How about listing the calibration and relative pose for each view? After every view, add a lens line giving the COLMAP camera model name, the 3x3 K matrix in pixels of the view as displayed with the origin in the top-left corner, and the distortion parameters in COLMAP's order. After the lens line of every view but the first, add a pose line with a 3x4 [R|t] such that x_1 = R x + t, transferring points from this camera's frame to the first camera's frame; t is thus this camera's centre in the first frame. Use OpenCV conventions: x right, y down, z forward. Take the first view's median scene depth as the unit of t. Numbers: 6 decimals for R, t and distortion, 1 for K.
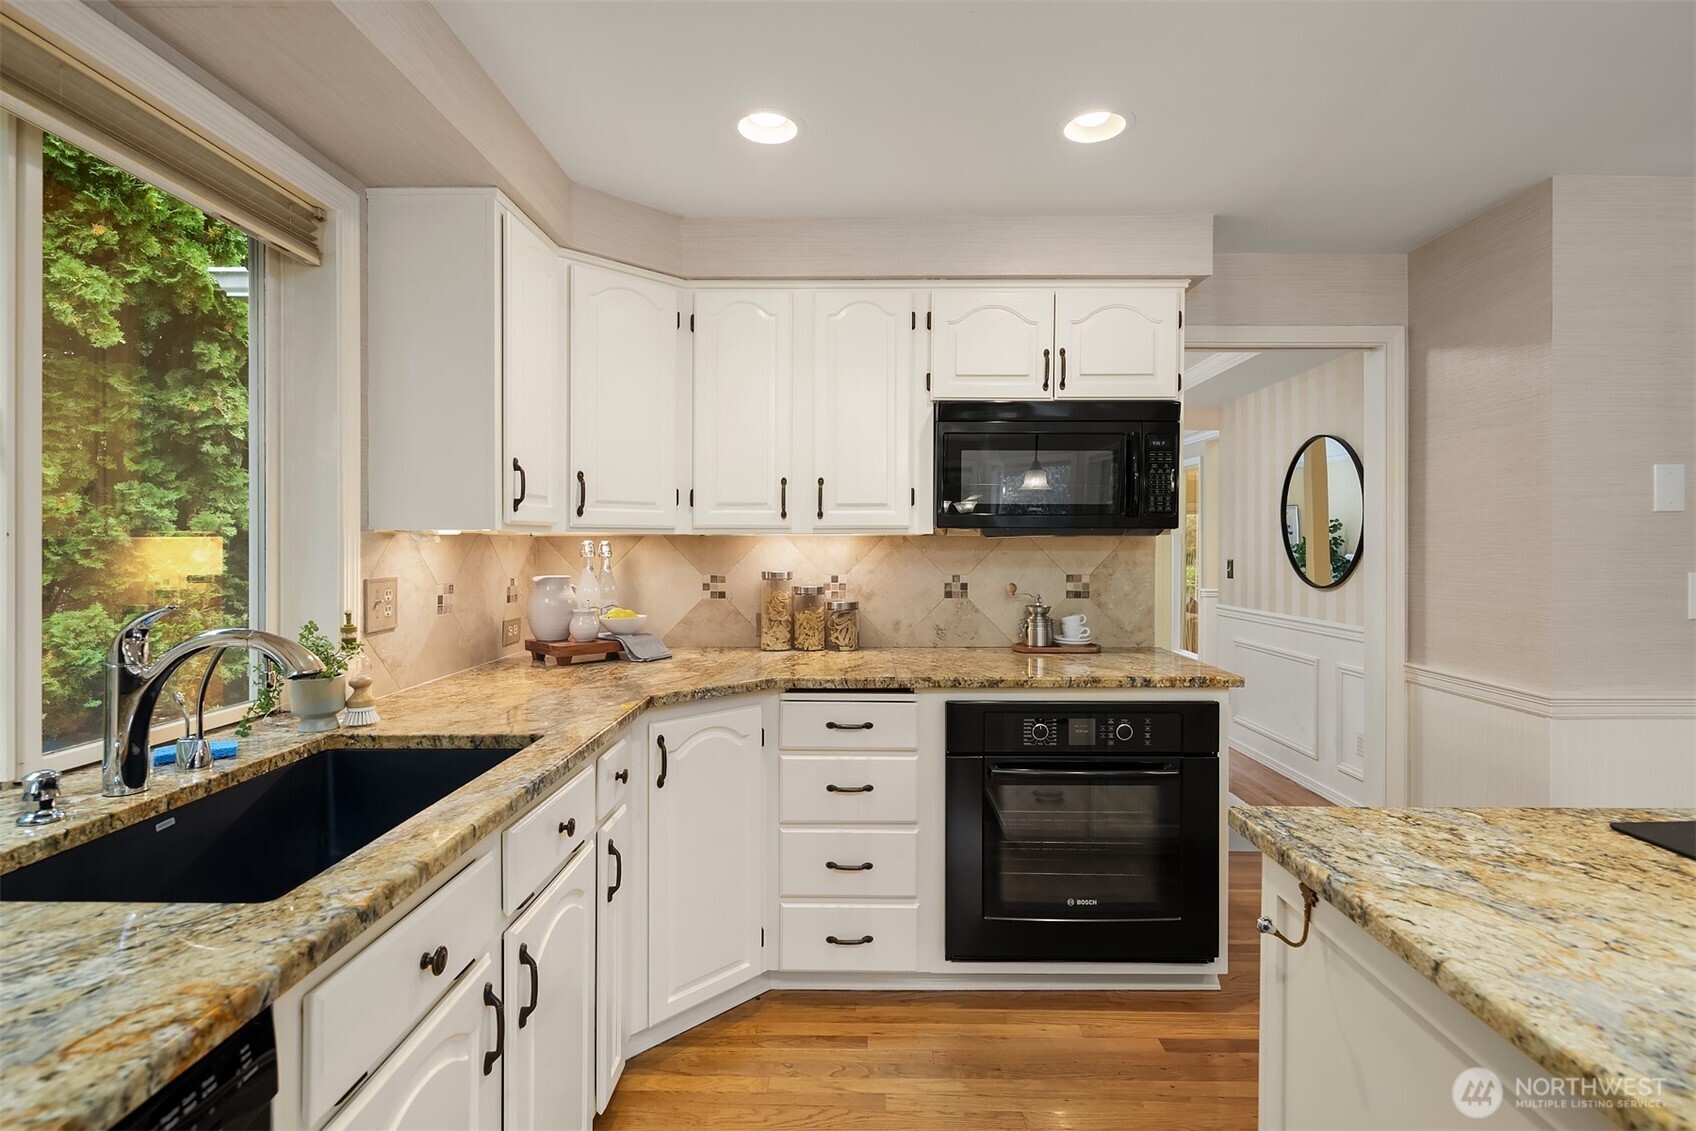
lens RADIAL K [[820.4, 0, 861.0], [0, 820.4, 532.2], [0, 0, 1]] dist [0.002158, -0.005017]
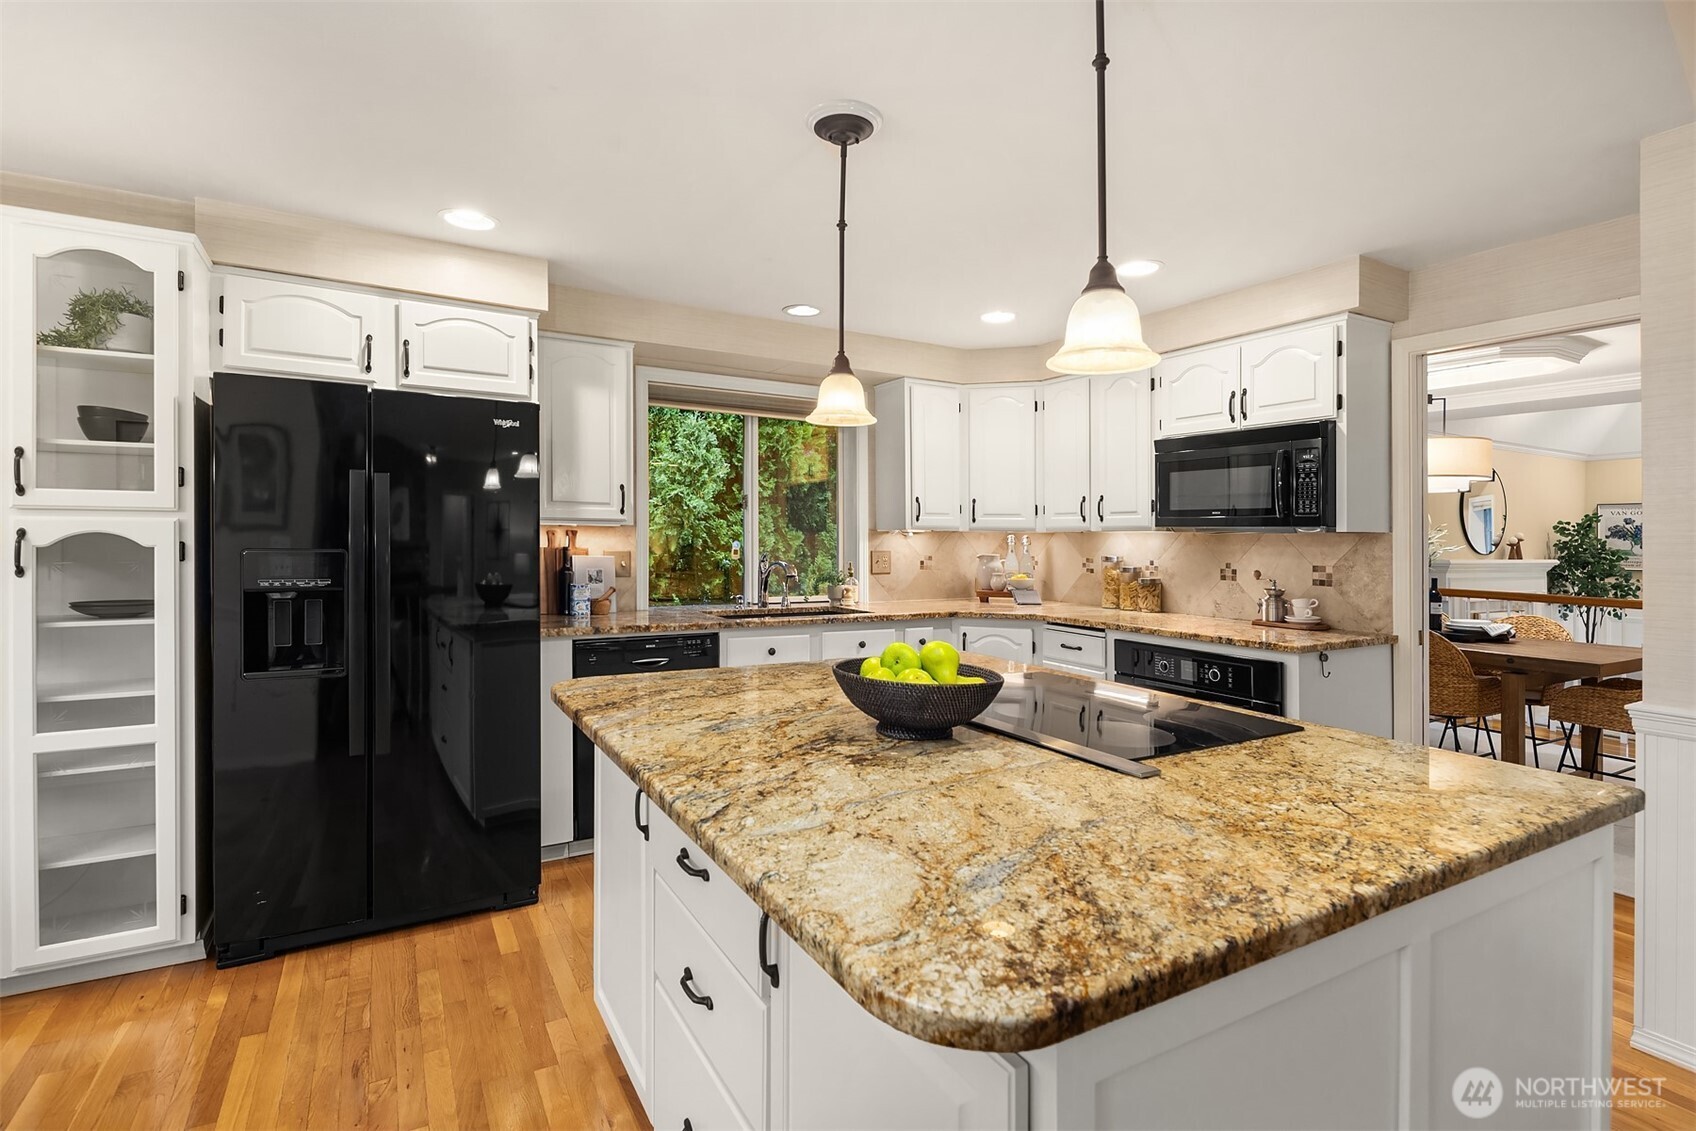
lens RADIAL K [[820.4, 0, 853.6], [0, 820.4, 538.1], [0, 0, 1]] dist [0.002158, -0.005017]
pose [[0.516793, 0.007471, -0.856078, 1.226894], [0.002924, 0.999941, 0.010492, -0.003003], [0.856106, -0.007925, 0.516740, -0.239243]]
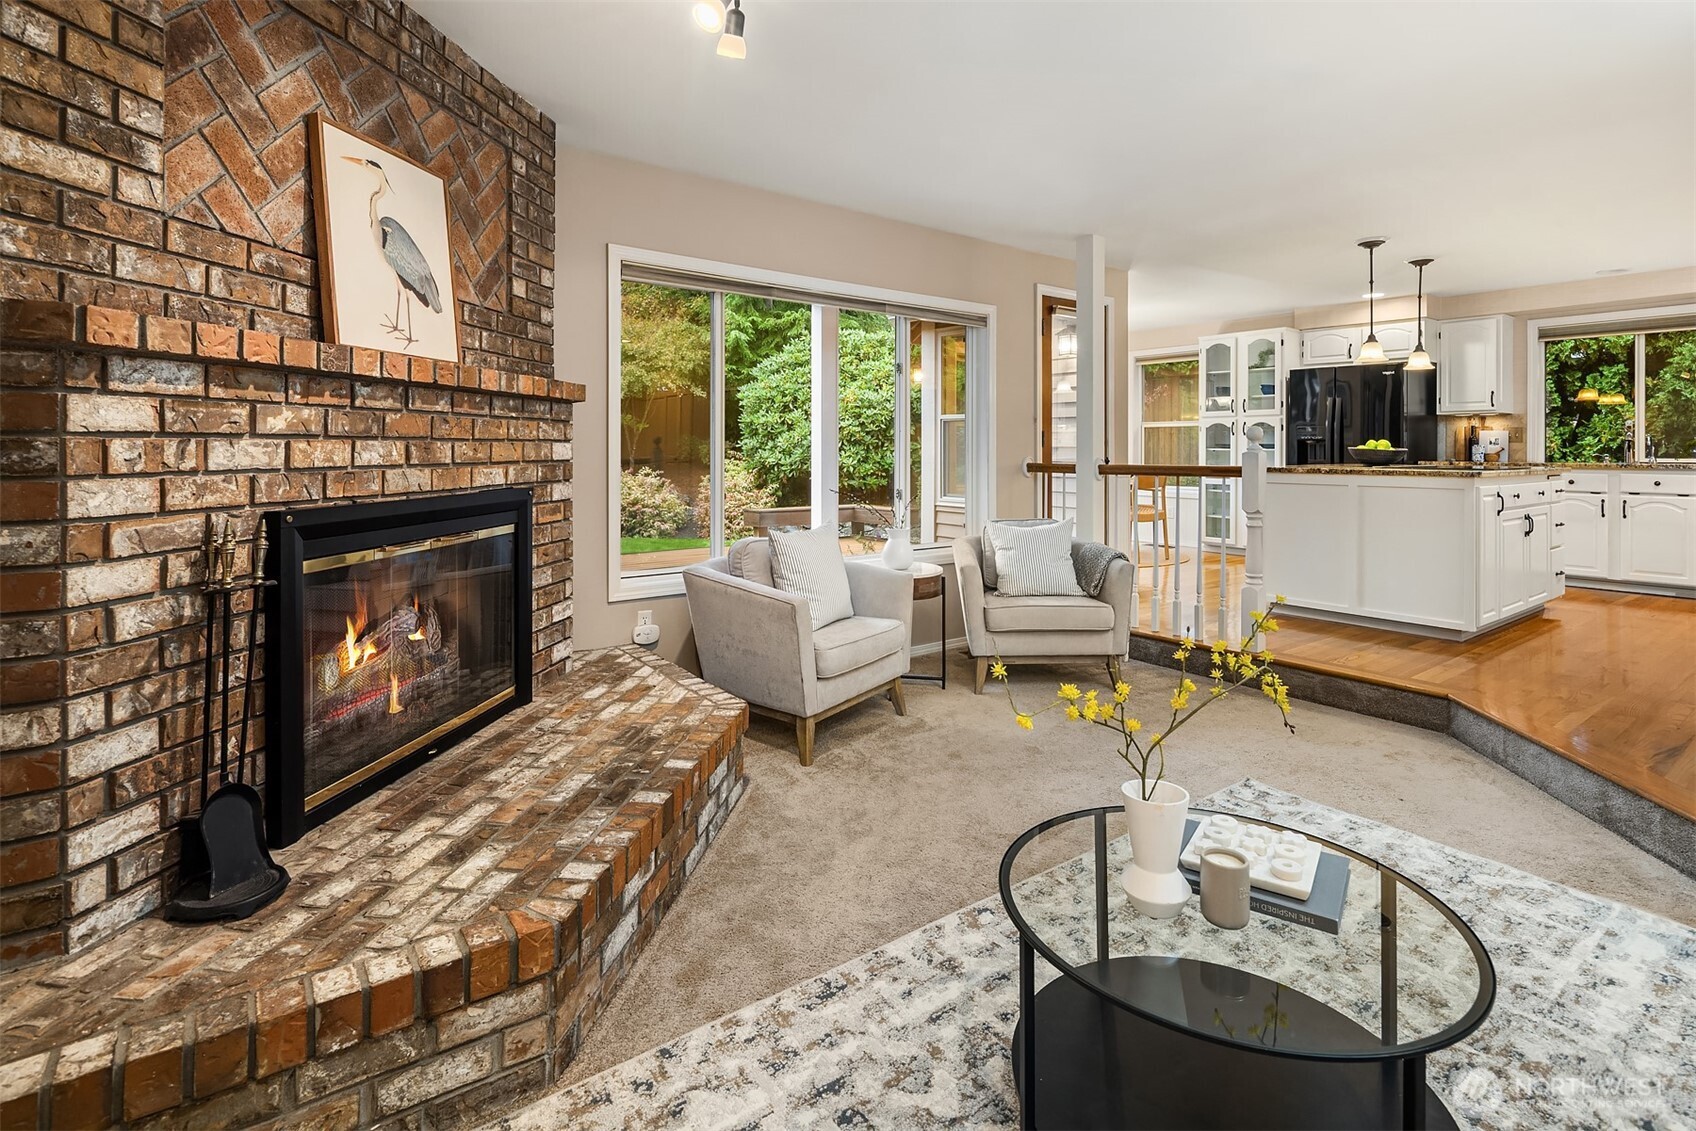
lens RADIAL K [[820.4, 0, 846.9], [0, 820.4, 451.5], [0, 0, 1]] dist [0.002158, -0.005017]
pose [[-0.793645, -0.001164, -0.608379, 3.354325], [0.008327, 0.999884, -0.012776, 0.150327], [0.608324, -0.015206, -0.793543, 1.163584]]
